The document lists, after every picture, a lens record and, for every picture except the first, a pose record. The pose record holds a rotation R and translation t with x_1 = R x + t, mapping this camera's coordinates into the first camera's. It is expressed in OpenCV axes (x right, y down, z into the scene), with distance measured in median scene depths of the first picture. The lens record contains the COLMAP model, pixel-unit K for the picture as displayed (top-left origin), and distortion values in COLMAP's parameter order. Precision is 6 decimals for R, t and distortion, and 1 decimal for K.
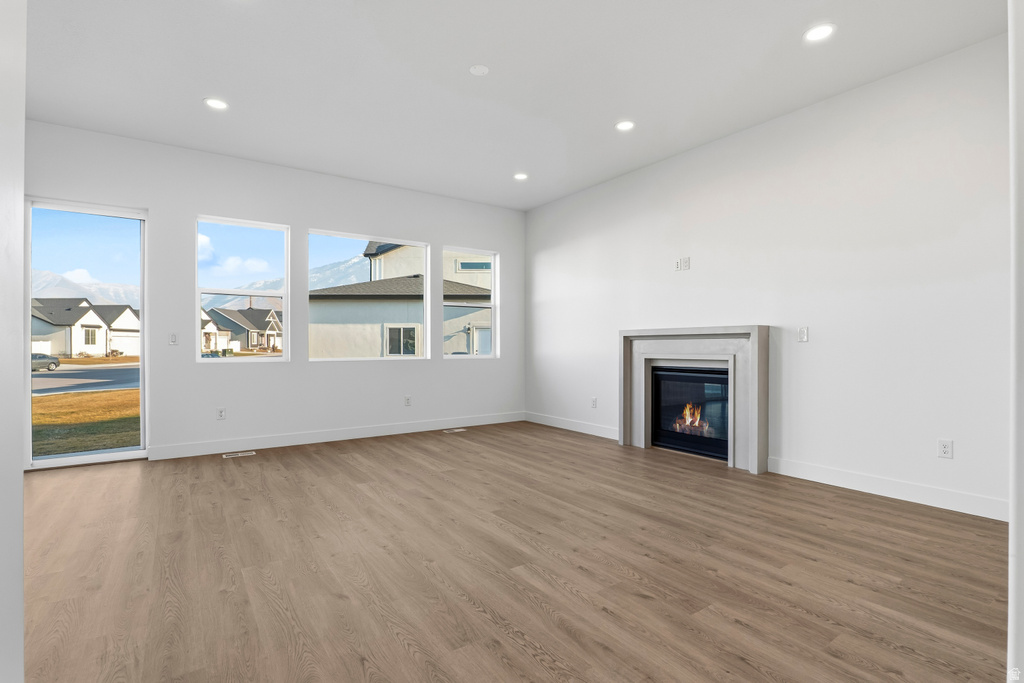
lens RADIAL K [[478.6, 0, 517.9], [0, 478.6, 344.7], [0, 0, 1]] dist [-0.012878, 0.001496]
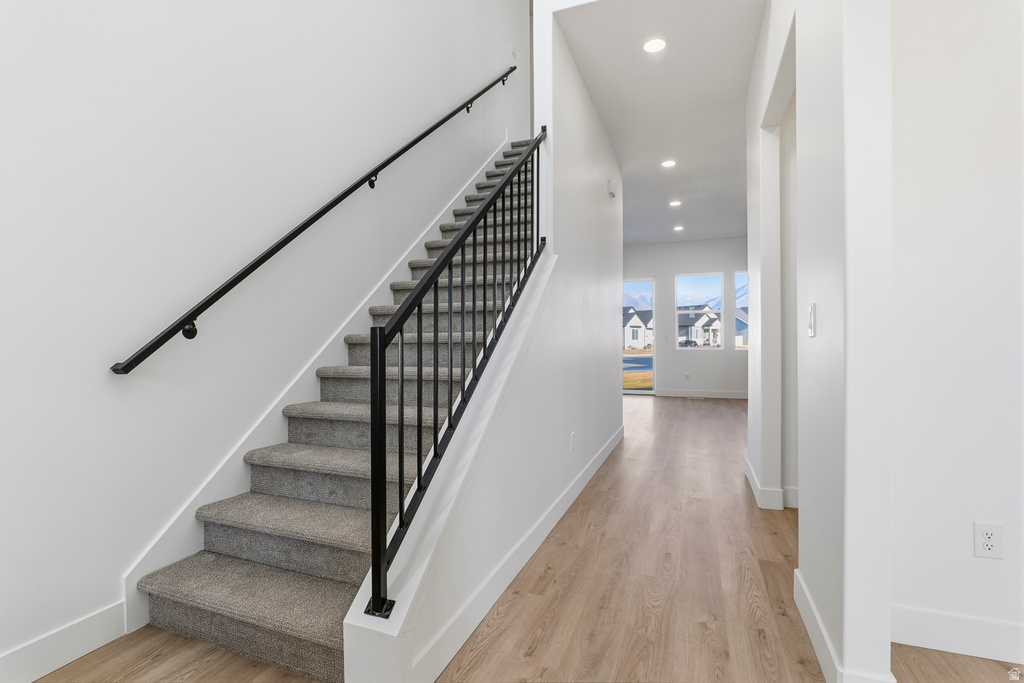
lens RADIAL K [[478.6, 0, 511.8], [0, 478.6, 343.1], [0, 0, 1]] dist [-0.012878, 0.001496]
pose [[0.550796, 0.000799, -0.834640, 0.601098], [0.005718, 0.999972, 0.004730, 0.005890], [0.834621, -0.007378, 0.550776, -0.635380]]
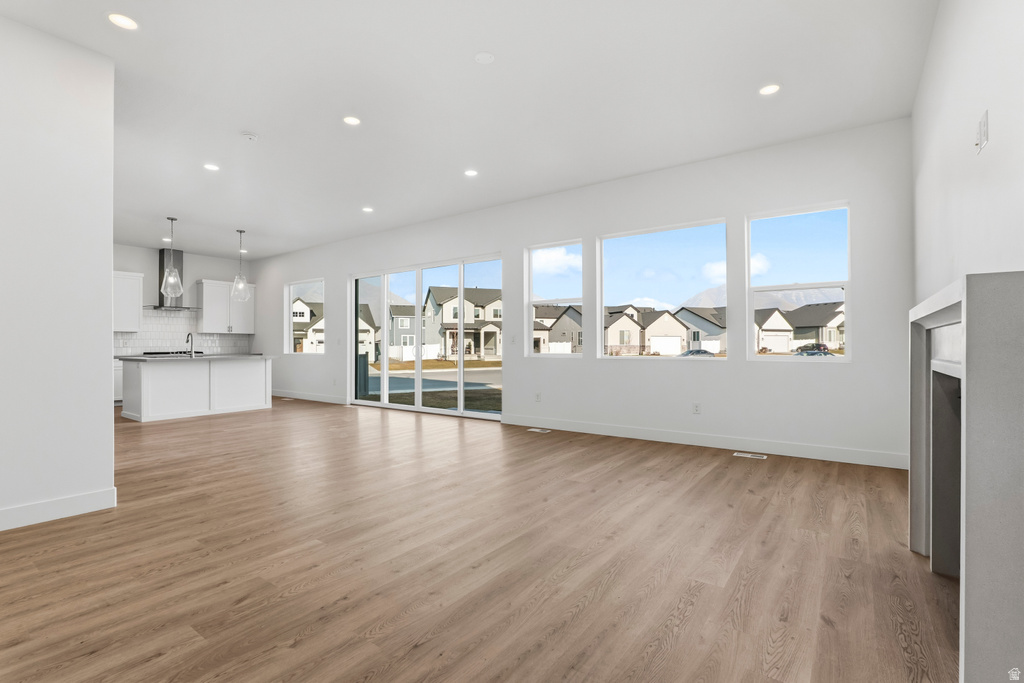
lens RADIAL K [[478.6, 0, 518.3], [0, 478.6, 344.3], [0, 0, 1]] dist [-0.012878, 0.001496]
pose [[0.324747, -0.003724, -0.945793, 0.684871], [0.007335, 0.999972, -0.001419, 0.003780], [0.945772, -0.006477, 0.324766, 0.609313]]
